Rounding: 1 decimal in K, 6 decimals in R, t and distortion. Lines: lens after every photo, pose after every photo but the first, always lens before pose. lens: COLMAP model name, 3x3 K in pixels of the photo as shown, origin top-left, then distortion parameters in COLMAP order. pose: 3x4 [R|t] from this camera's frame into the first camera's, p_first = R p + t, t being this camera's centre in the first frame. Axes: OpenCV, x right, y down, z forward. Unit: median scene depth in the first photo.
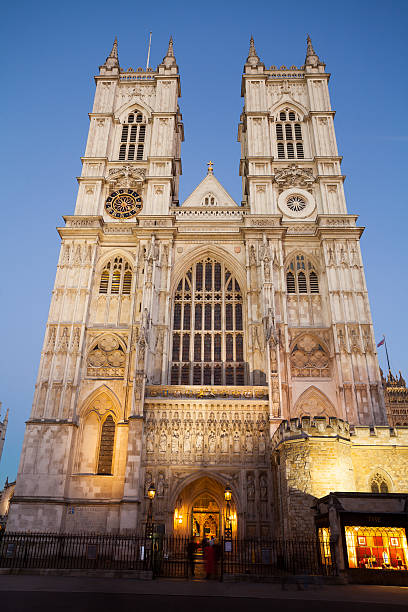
lens RADIAL K [[463.5, 0, 197.2], [0, 463.5, 308.2], [0, 0, 1]] dist [-0.044888, 0.095193]
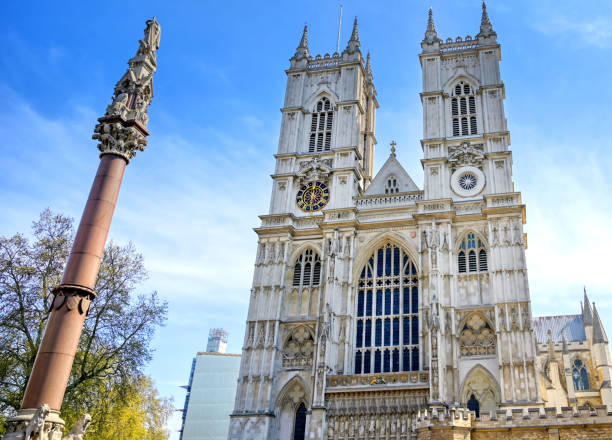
lens RADIAL K [[583.1, 0, 421.3], [0, 583.1, 145.9], [0, 0, 1]] dist [0.002437, -0.003409]
pose [[0.990001, -0.102903, -0.096487, 0.268331], [0.092252, 0.989750, -0.109014, -0.185864], [0.106716, 0.099023, 0.989346, -0.398973]]
